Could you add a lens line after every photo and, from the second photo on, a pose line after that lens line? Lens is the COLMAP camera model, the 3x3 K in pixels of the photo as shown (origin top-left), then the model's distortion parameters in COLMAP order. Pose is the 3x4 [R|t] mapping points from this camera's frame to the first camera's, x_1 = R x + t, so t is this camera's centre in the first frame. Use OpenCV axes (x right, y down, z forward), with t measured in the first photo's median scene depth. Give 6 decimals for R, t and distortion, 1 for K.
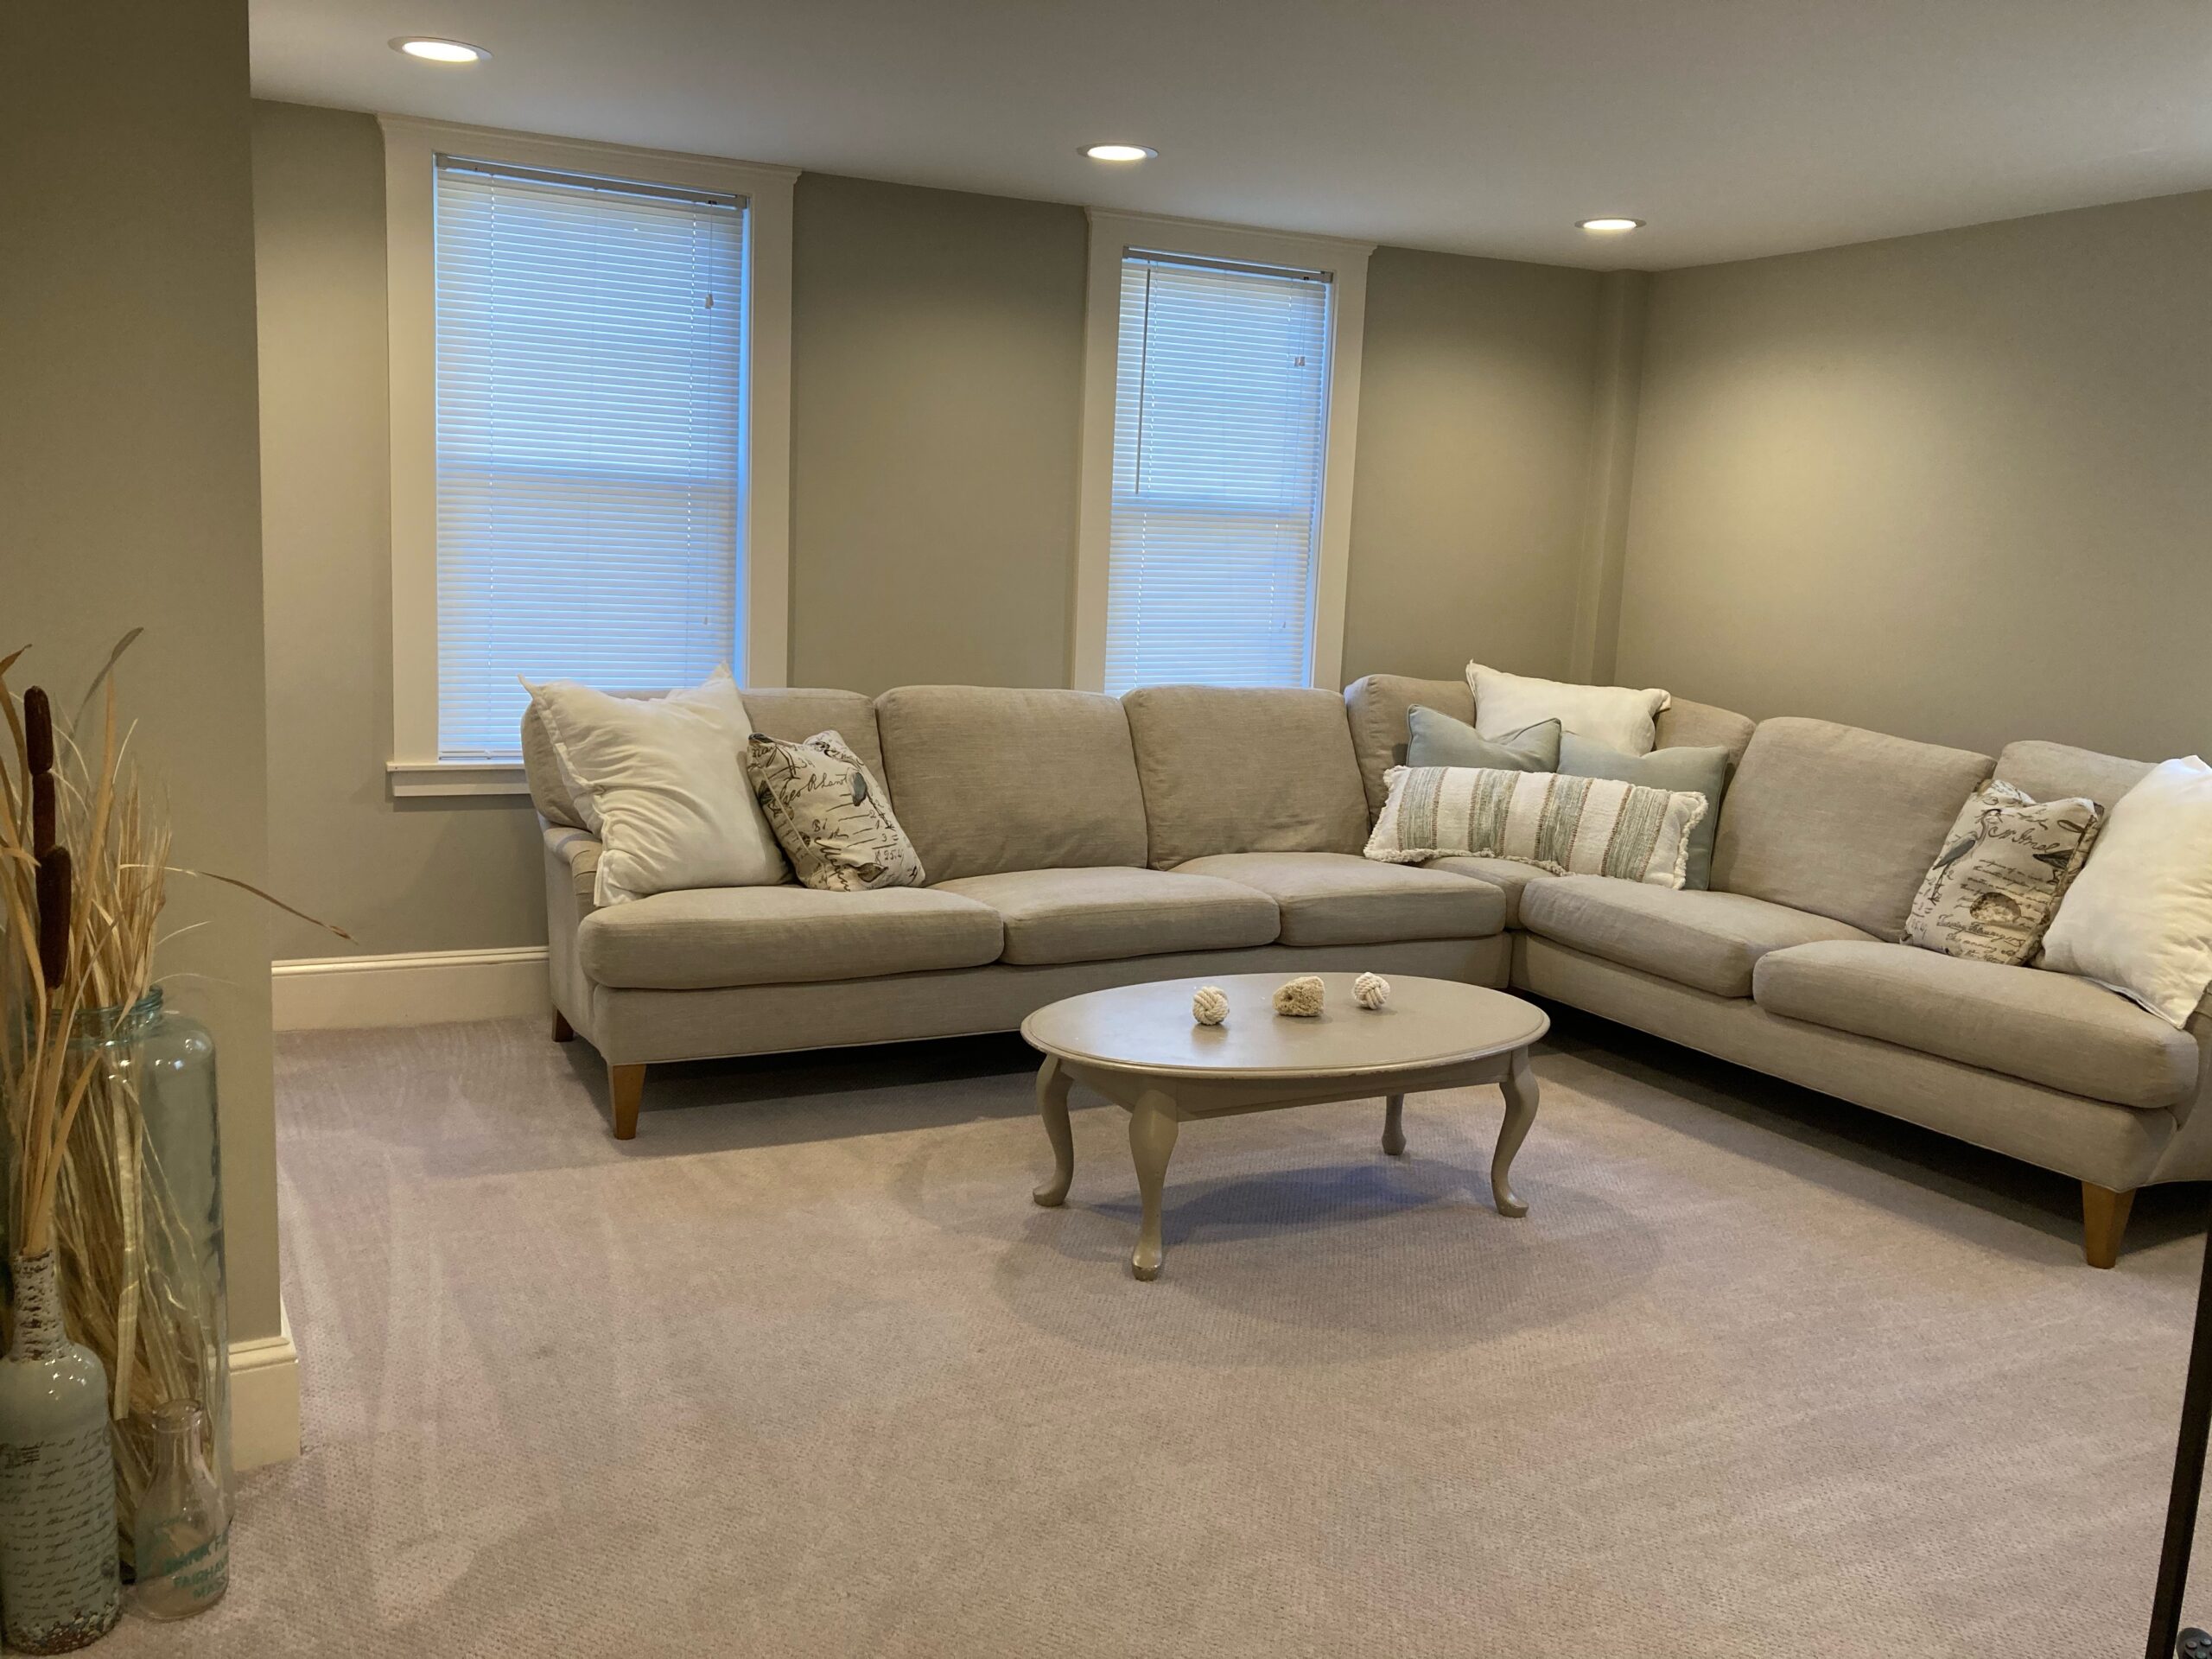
lens RADIAL K [[1830.4, 0, 1090.7], [0, 1830.4, 808.2], [0, 0, 1]] dist [0.030962, -0.016254]
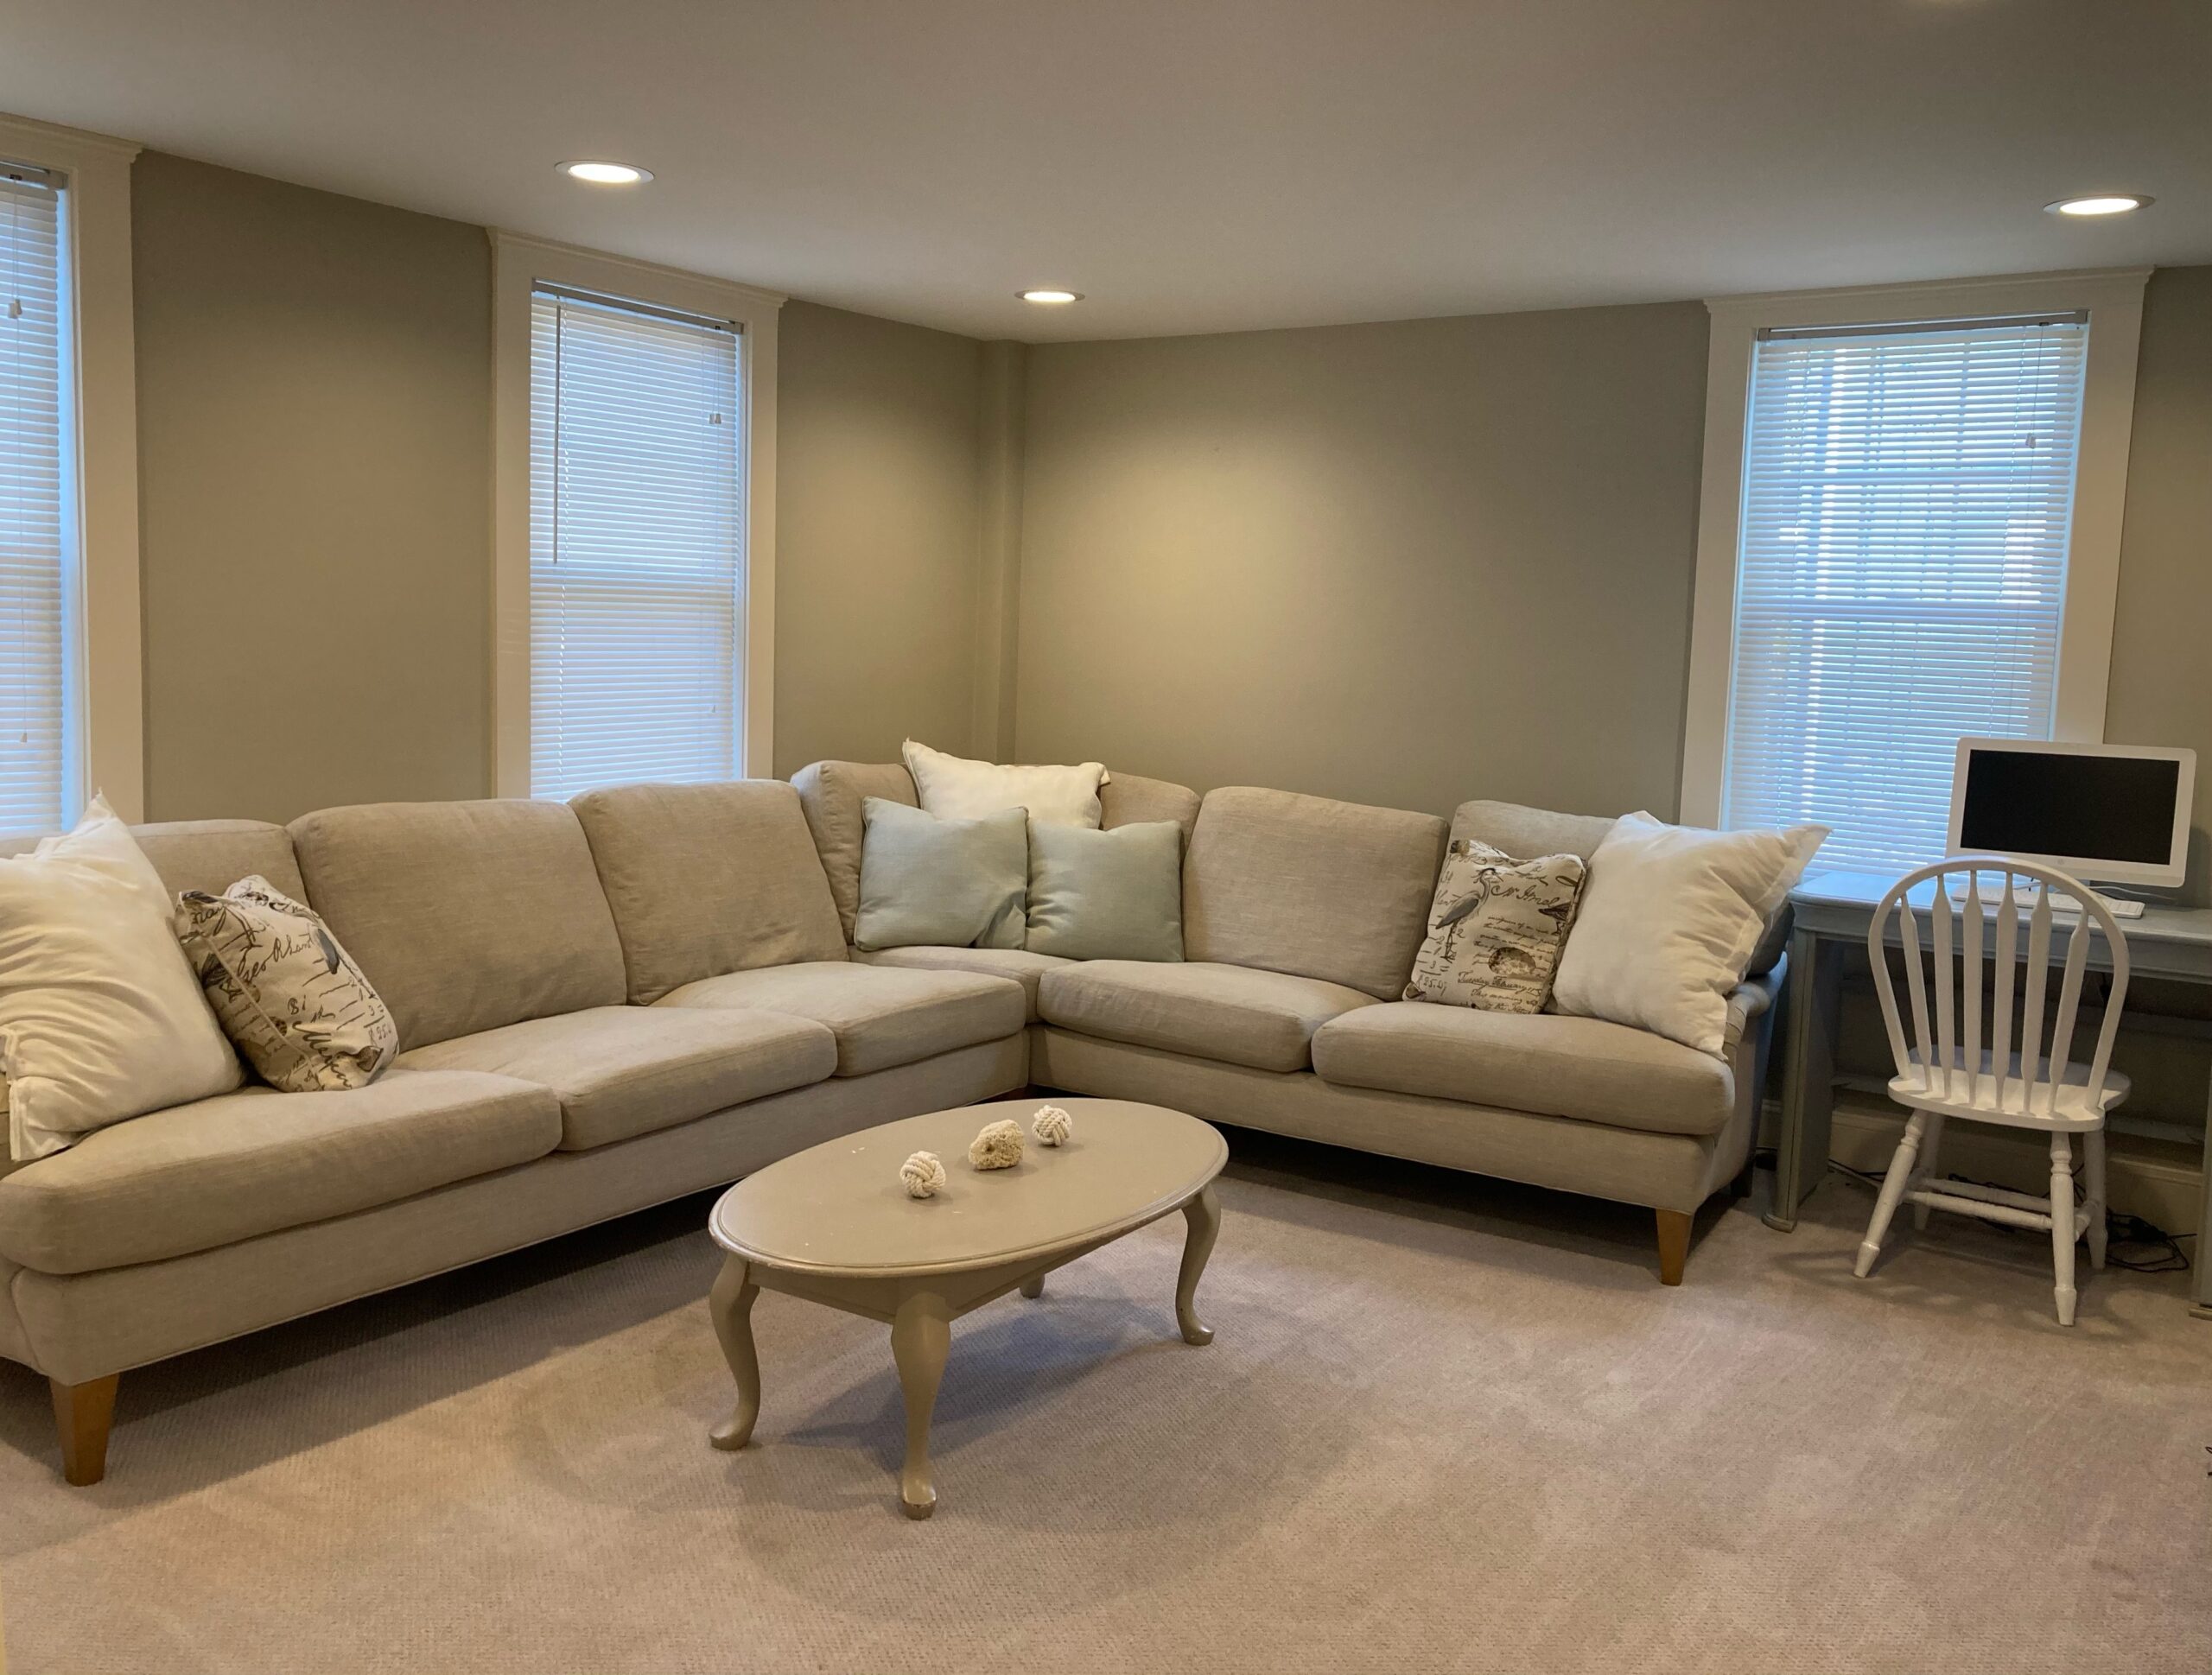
lens RADIAL K [[1850.0, 0, 1107.6], [0, 1850.0, 800.0], [0, 0, 1]] dist [0.063063, -0.096010]
pose [[0.871133, -0.057597, 0.487658, -0.236192], [0.071765, 0.997367, -0.010399, -0.045244], [-0.485775, 0.044055, 0.872973, 0.159331]]
